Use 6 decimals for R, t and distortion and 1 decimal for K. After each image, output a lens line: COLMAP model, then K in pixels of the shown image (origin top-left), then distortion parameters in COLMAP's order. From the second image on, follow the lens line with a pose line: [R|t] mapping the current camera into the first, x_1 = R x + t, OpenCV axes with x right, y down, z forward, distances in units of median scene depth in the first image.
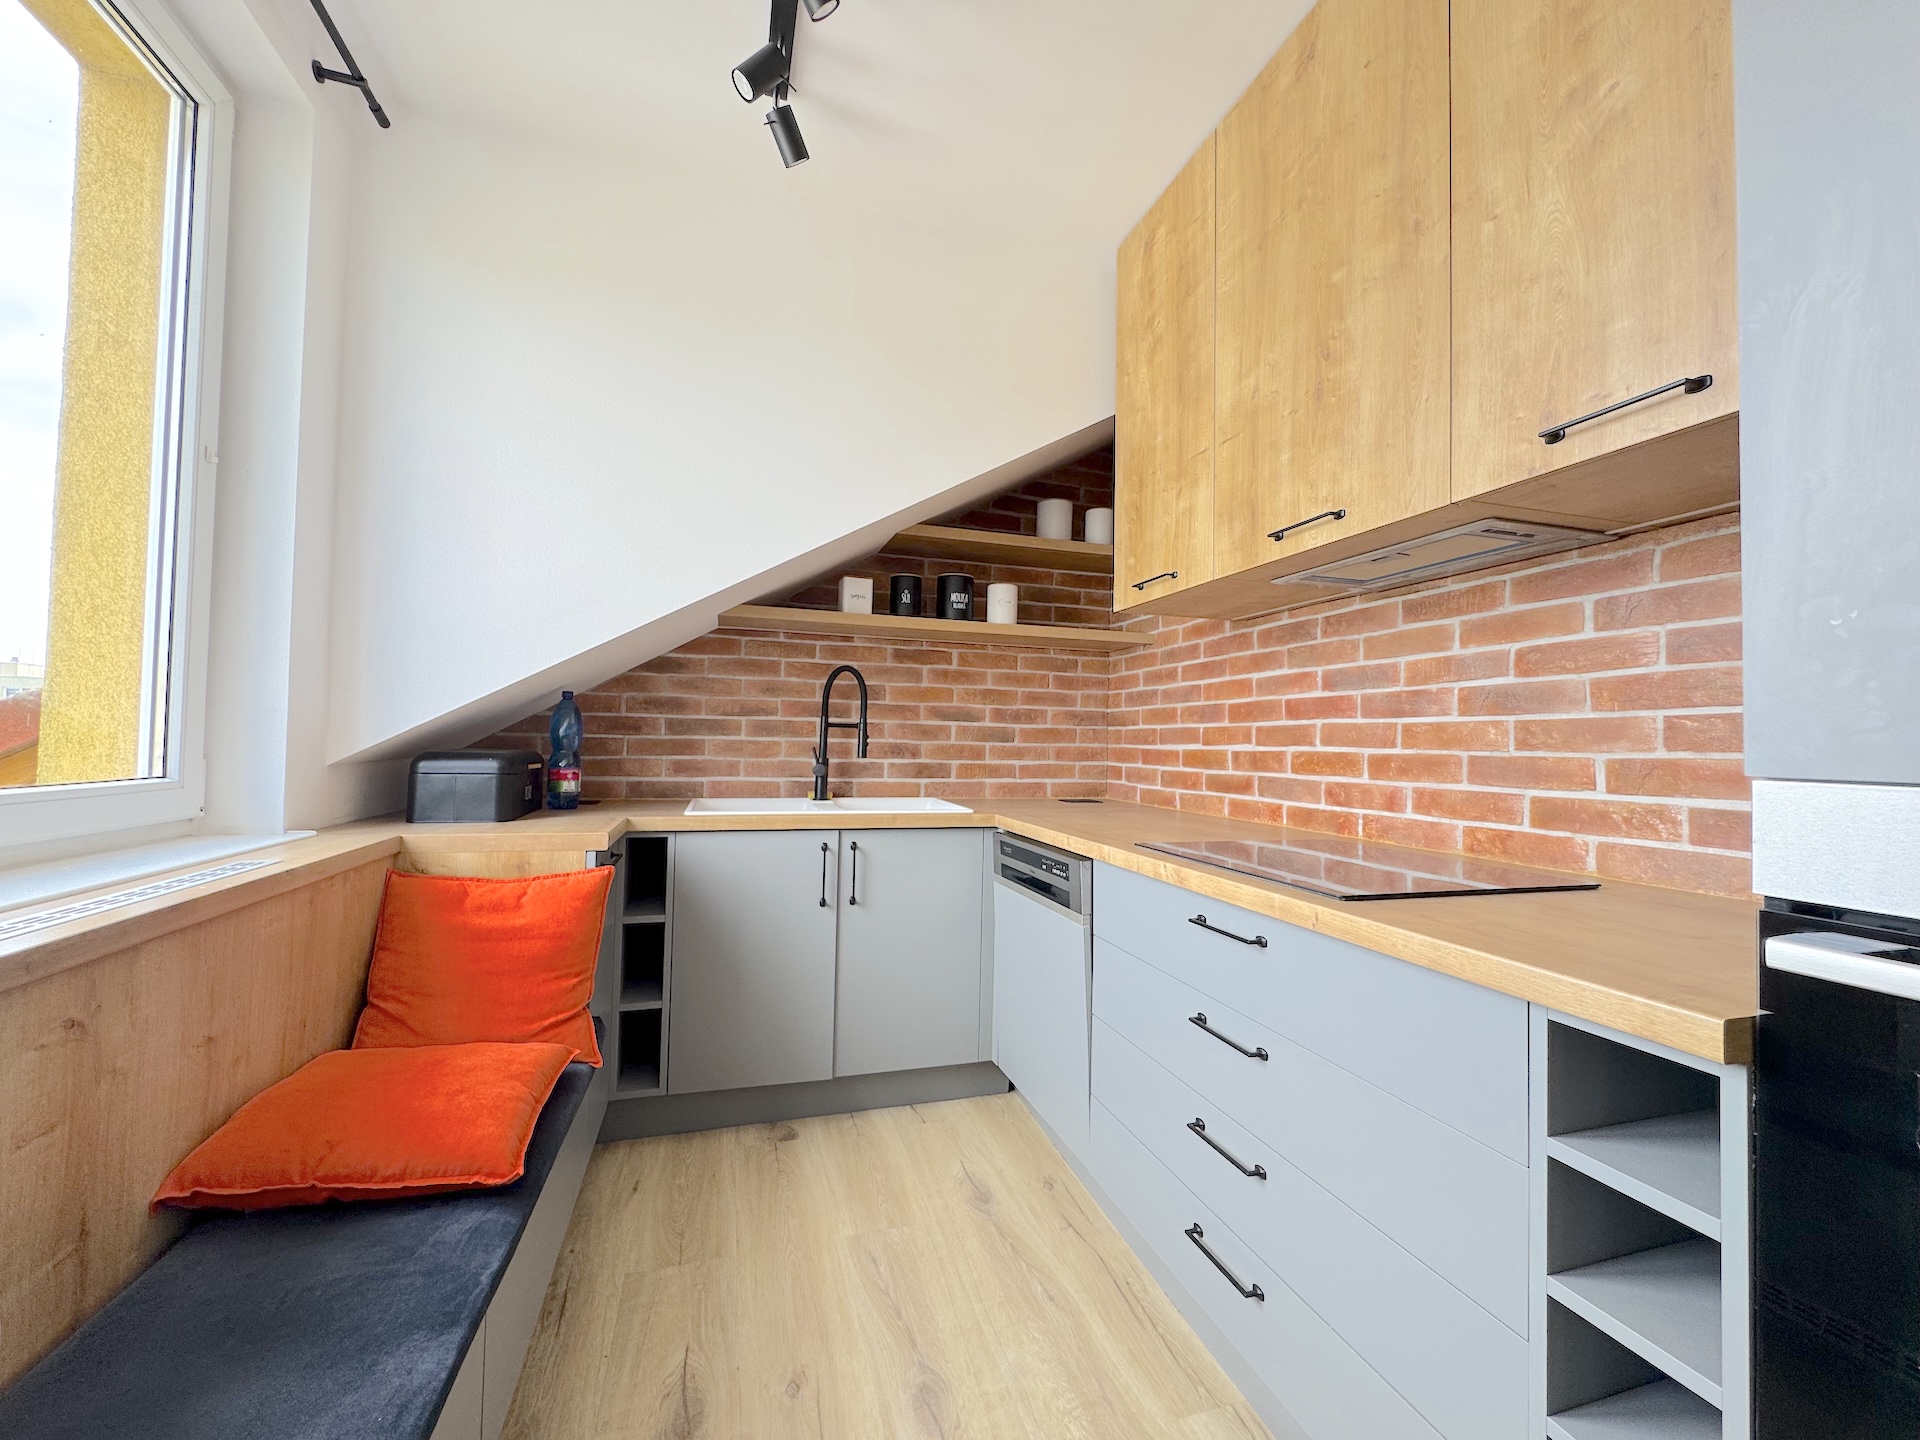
lens RADIAL K [[773.2, 0, 956.5], [0, 773.2, 720.0], [0, 0, 1]] dist [-0.003467, 0.000134]
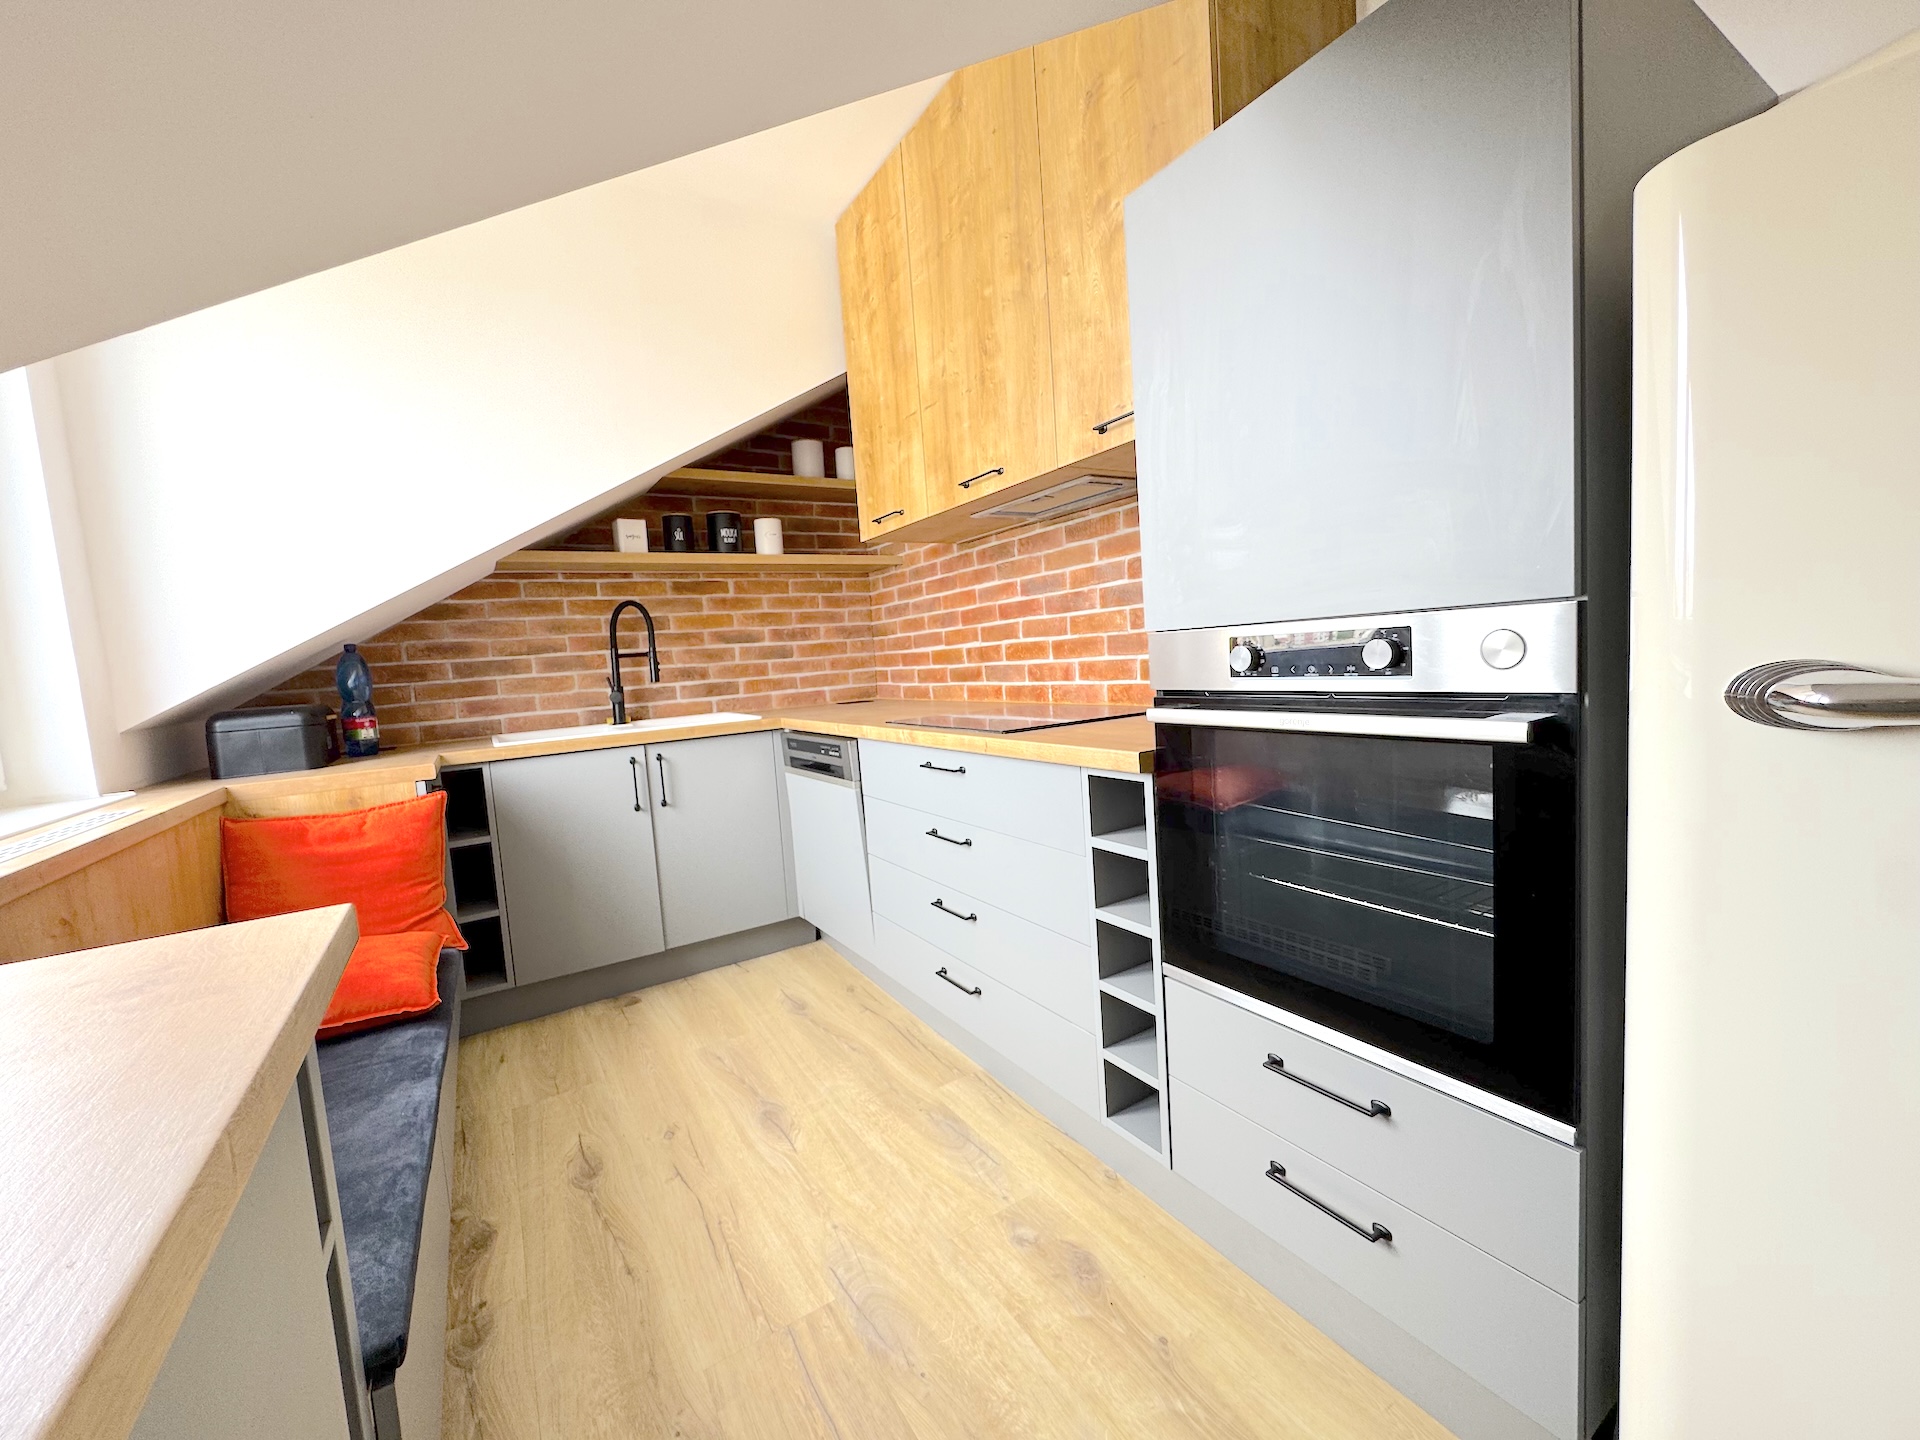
lens RADIAL K [[773.2, 0, 961.7], [0, 773.2, 721.5], [0, 0, 1]] dist [-0.003467, 0.000134]
pose [[0.958851, -0.108977, 0.262163, 0.006070], [0.079792, 0.989619, 0.119532, 0.009091], [-0.272468, -0.093695, 0.957592, -0.287107]]
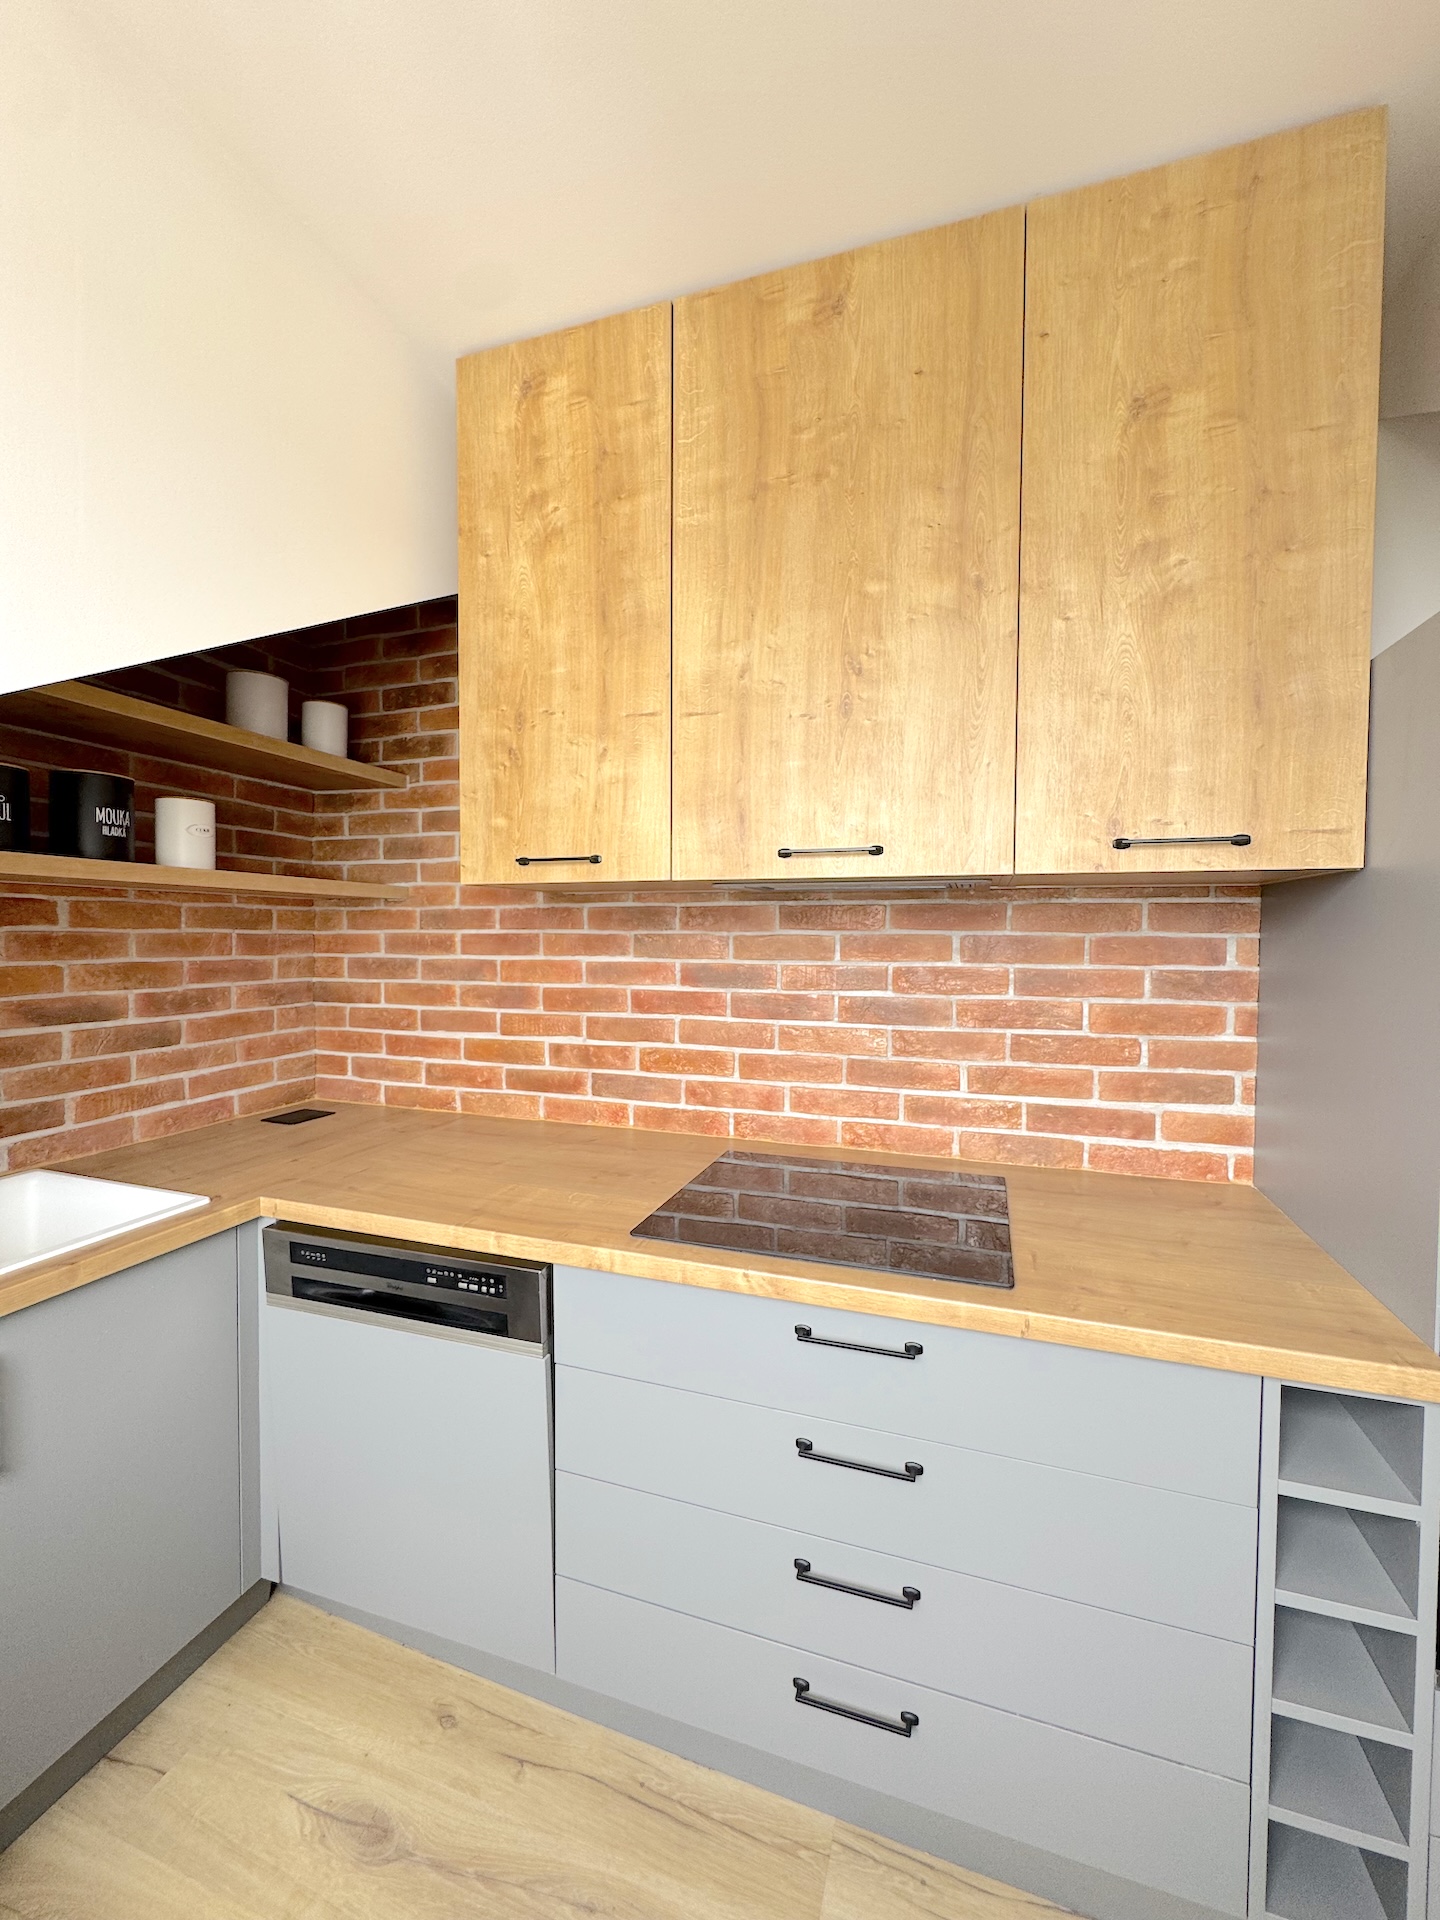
lens RADIAL K [[773.2, 0, 722.7], [0, 773.2, 957.9], [0, 0, 1]] dist [-0.003467, 0.000134]
pose [[0.575982, -0.043441, 0.816307, -0.297022], [-0.017105, 0.997728, 0.065165, -0.147395], [-0.817283, -0.051497, 0.573931, 0.460367]]
